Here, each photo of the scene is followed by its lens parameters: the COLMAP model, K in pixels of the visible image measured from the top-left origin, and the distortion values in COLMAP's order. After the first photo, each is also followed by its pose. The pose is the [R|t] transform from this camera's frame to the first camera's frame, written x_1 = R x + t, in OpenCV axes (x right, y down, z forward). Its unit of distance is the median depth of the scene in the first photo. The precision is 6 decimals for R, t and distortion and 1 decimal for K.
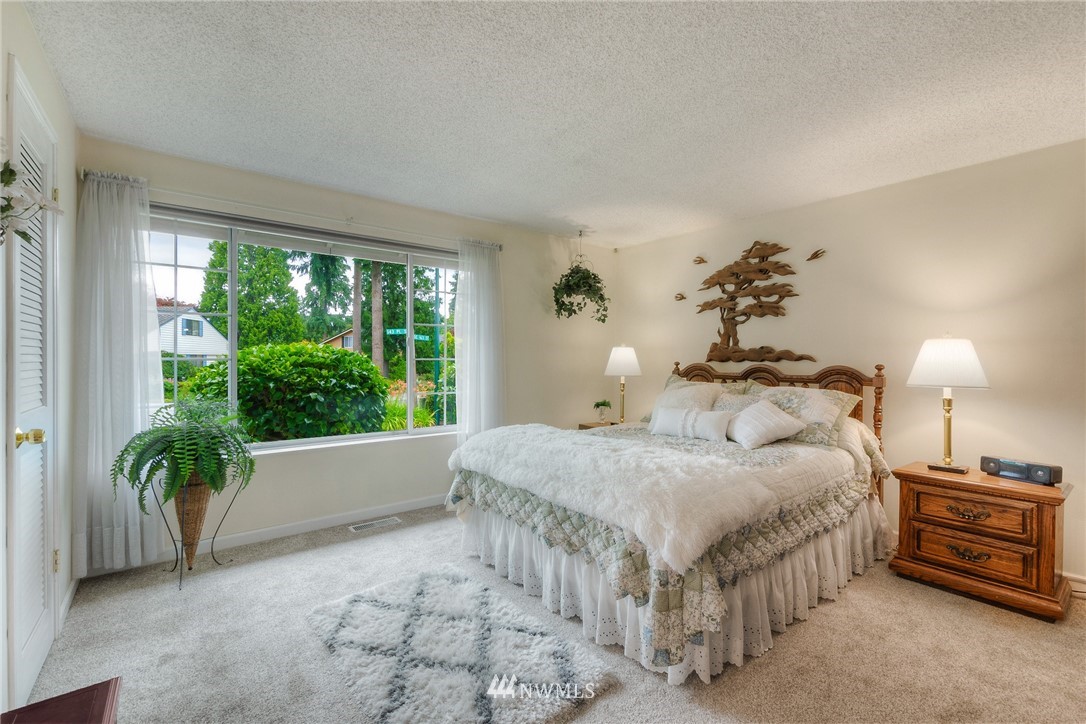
lens RADIAL K [[473.0, 0, 545.9], [0, 473.0, 361.0], [0, 0, 1]] dist [-0.000099, -0.000064]
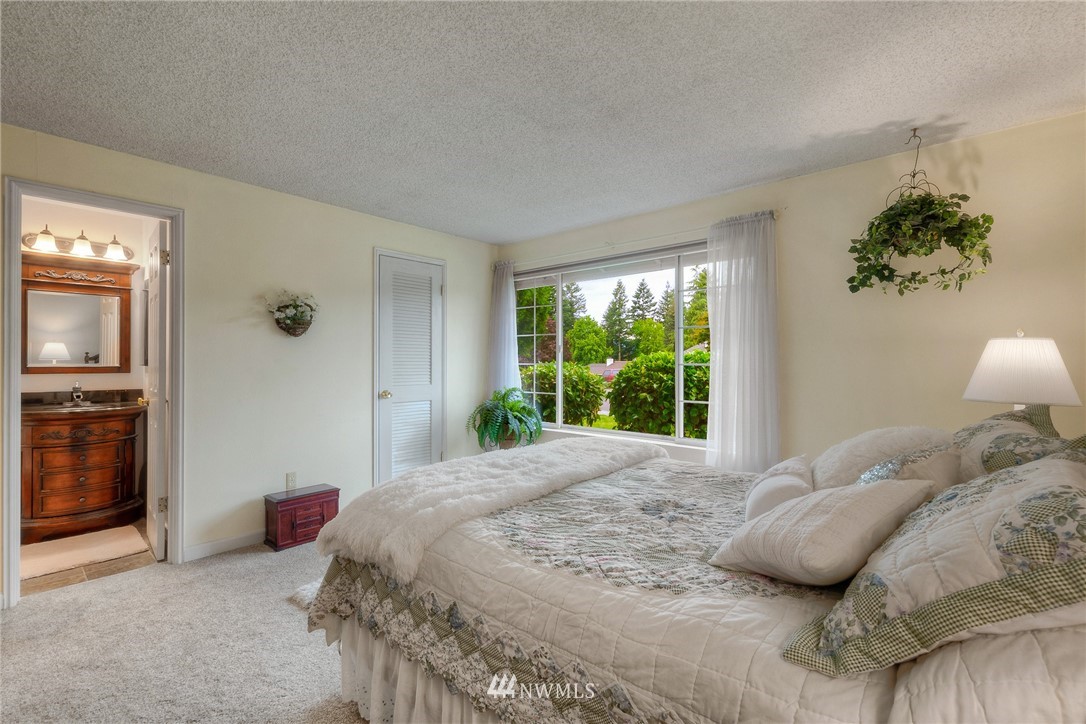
lens RADIAL K [[473.0, 0, 544.6], [0, 473.0, 363.2], [0, 0, 1]] dist [-0.000099, -0.000064]
pose [[0.161683, 0.001076, -0.986842, 0.558996], [-0.004187, 0.999991, 0.000404, -0.004308], [0.986834, 0.004067, 0.161686, 0.508752]]
